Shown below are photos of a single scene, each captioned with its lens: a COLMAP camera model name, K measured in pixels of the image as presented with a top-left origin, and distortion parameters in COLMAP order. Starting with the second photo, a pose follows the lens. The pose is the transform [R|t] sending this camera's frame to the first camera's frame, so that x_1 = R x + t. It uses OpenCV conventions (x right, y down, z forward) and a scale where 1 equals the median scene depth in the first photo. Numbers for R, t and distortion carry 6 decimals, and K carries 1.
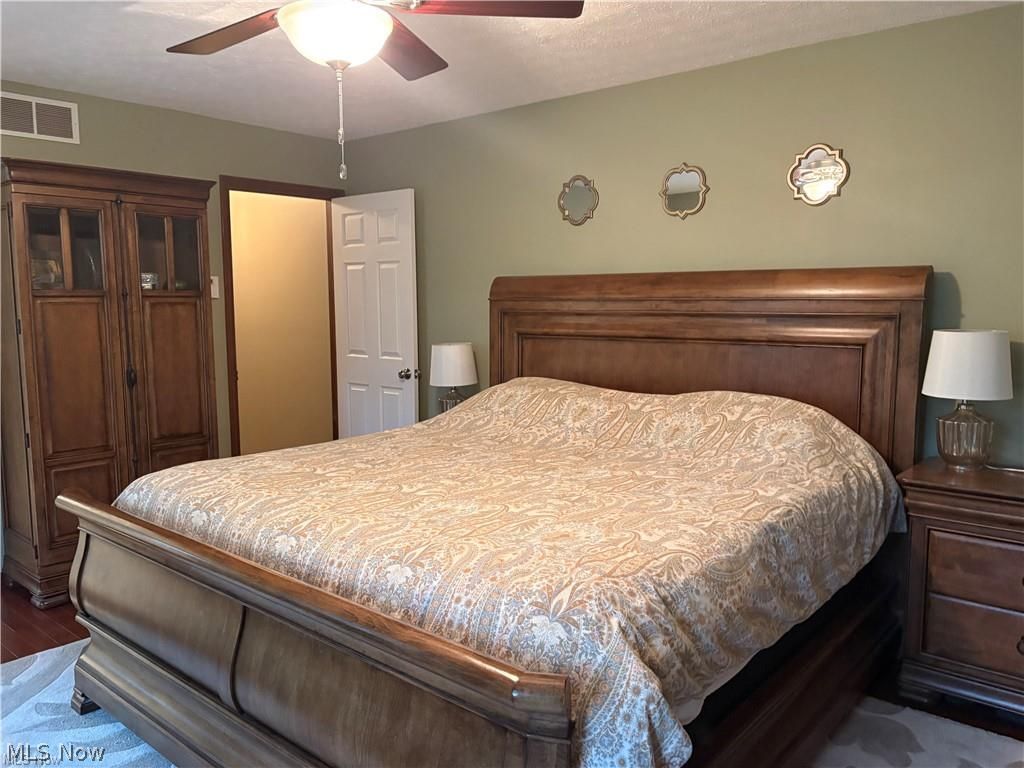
lens RADIAL K [[777.7, 0, 515.4], [0, 777.7, 386.3], [0, 0, 1]] dist [0.083834, -0.117645]
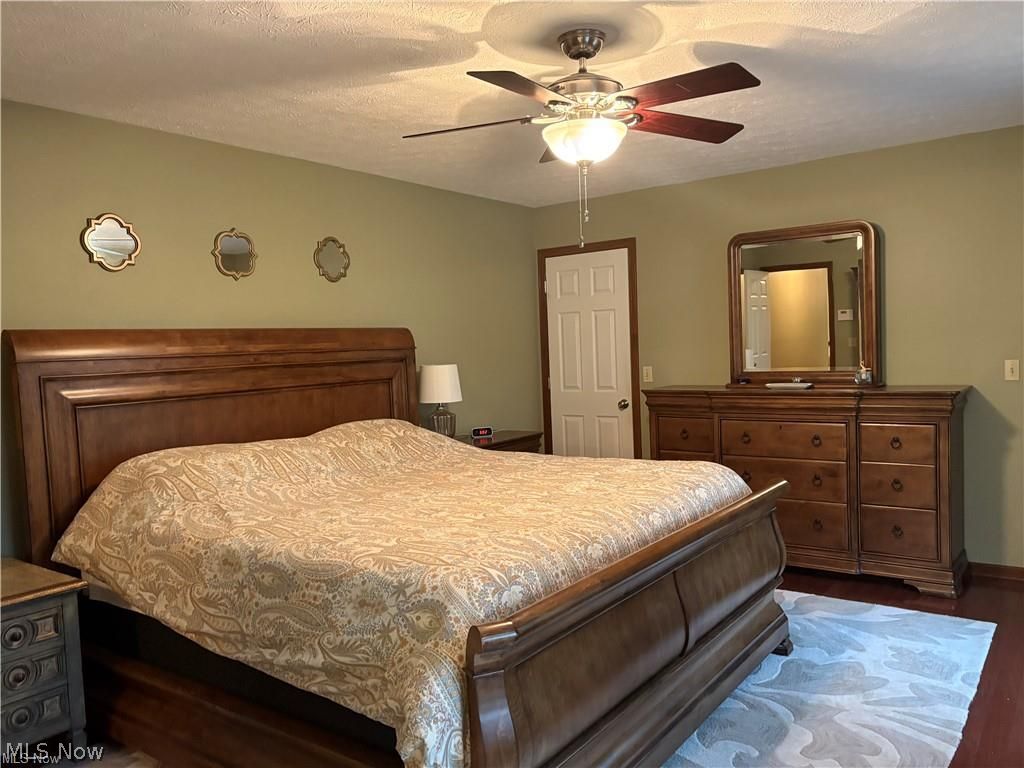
lens RADIAL K [[777.7, 0, 515.4], [0, 777.7, 386.3], [0, 0, 1]] dist [0.083834, -0.117645]
pose [[-0.074250, -0.051840, 0.995891, -0.951078], [0.151356, 0.986493, 0.062636, -0.085393], [-0.985687, 0.155385, -0.065401, 0.769036]]
